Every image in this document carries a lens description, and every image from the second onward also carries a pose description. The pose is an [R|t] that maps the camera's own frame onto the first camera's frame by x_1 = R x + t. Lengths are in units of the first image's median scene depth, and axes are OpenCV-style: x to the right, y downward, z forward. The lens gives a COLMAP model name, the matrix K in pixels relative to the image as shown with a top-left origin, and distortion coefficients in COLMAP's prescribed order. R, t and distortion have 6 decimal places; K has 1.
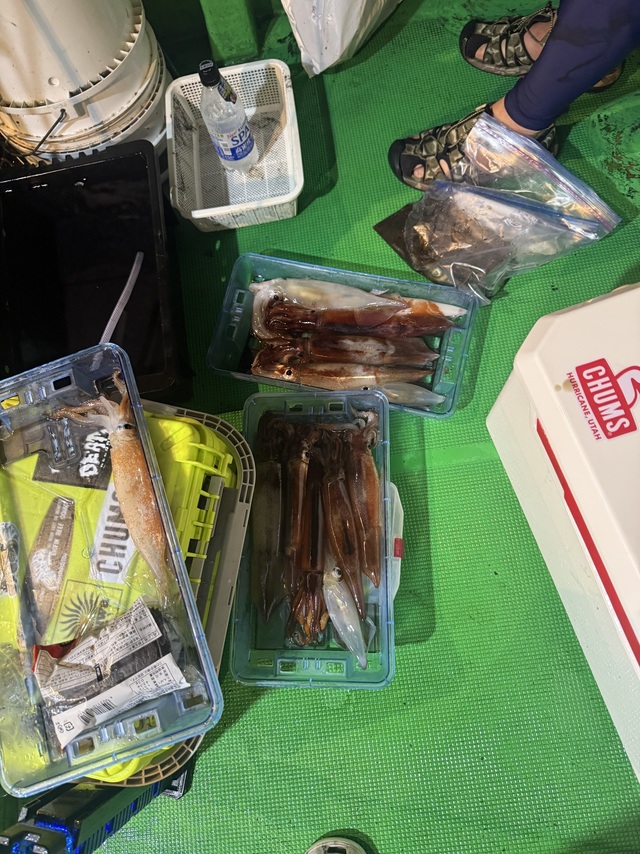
lens RADIAL K [[590.7, 0, 320.0], [0, 590.7, 427.0], [0, 0, 1]] dist [0.065762, -0.122837]
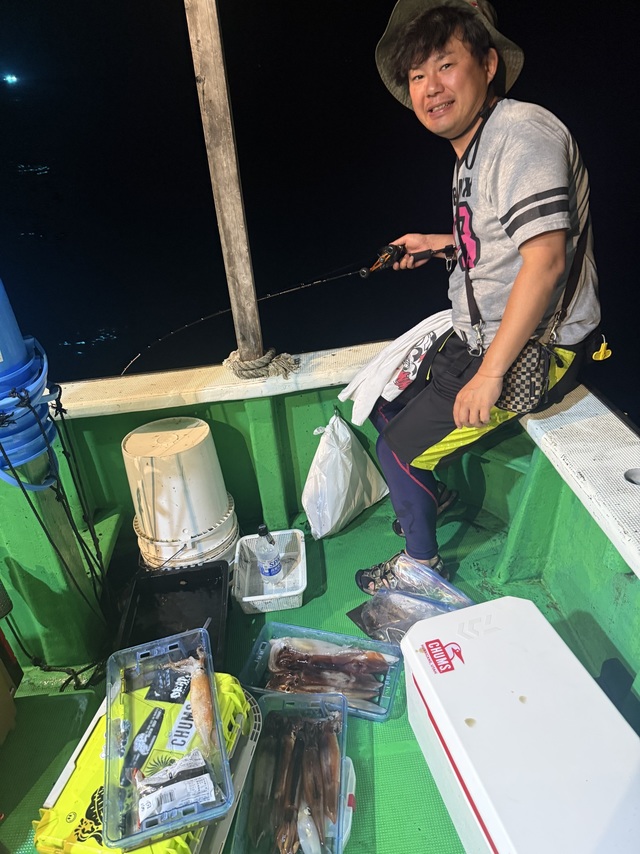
lens RADIAL K [[590.7, 0, 320.0], [0, 590.7, 427.0], [0, 0, 1]] dist [0.065762, -0.122837]
pose [[0.998304, 0.033226, -0.047795, 0.085374], [-0.057359, 0.701395, -0.710461, 0.542039], [0.009918, 0.711998, 0.702111, -0.622742]]
